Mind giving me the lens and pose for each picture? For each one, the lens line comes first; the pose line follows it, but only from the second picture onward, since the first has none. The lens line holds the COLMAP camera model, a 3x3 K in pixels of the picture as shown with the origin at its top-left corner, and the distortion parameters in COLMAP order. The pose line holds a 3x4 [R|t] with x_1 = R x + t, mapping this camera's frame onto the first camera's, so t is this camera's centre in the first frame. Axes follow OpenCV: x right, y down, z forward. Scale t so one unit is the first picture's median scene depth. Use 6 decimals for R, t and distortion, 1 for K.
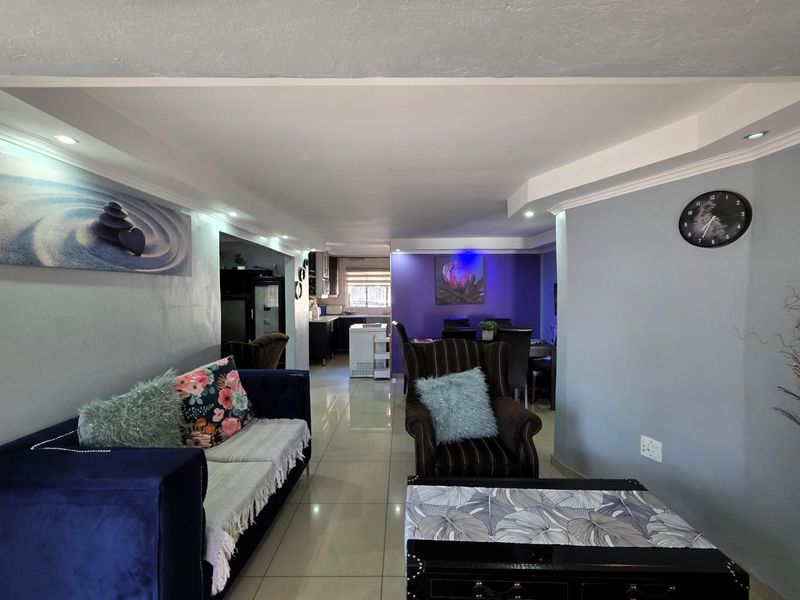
lens RADIAL K [[338.0, 0, 400.0], [0, 338.0, 300.0], [0, 0, 1]] dist [0.000110, 0.000187]
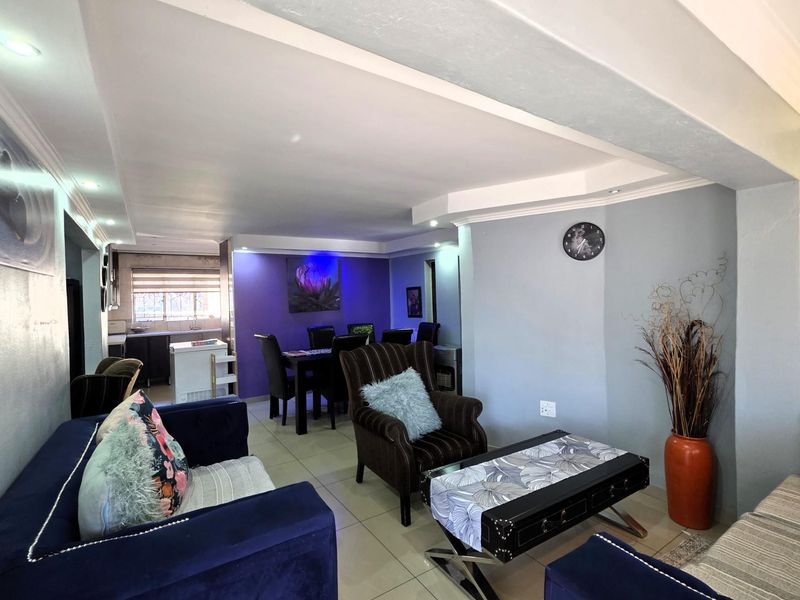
lens RADIAL K [[381.5, 0, 400.0], [0, 381.5, 300.0], [0, 0, 1]] dist [0.003220, 0.000492]
pose [[0.836807, -0.022265, 0.547044, -0.459651], [0.033936, 0.999361, -0.011237, 0.005767], [-0.546445, 0.027968, 0.837028, 0.037170]]
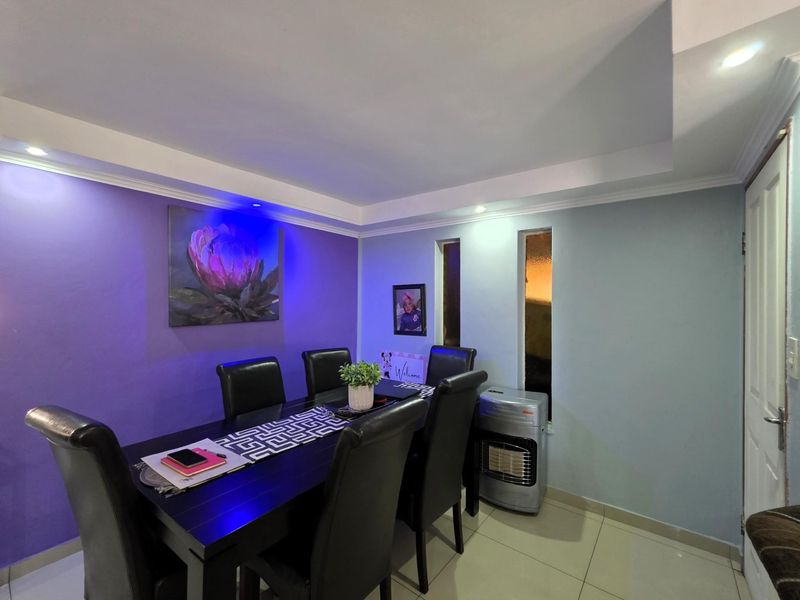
lens RADIAL K [[338.0, 0, 400.0], [0, 338.0, 300.0], [0, 0, 1]] dist [0.000110, 0.000187]
pose [[0.625407, 0.011579, 0.780213, -0.084052], [0.005561, 0.999798, -0.019295, -0.018156], [-0.780279, 0.016406, 0.625217, 1.275991]]
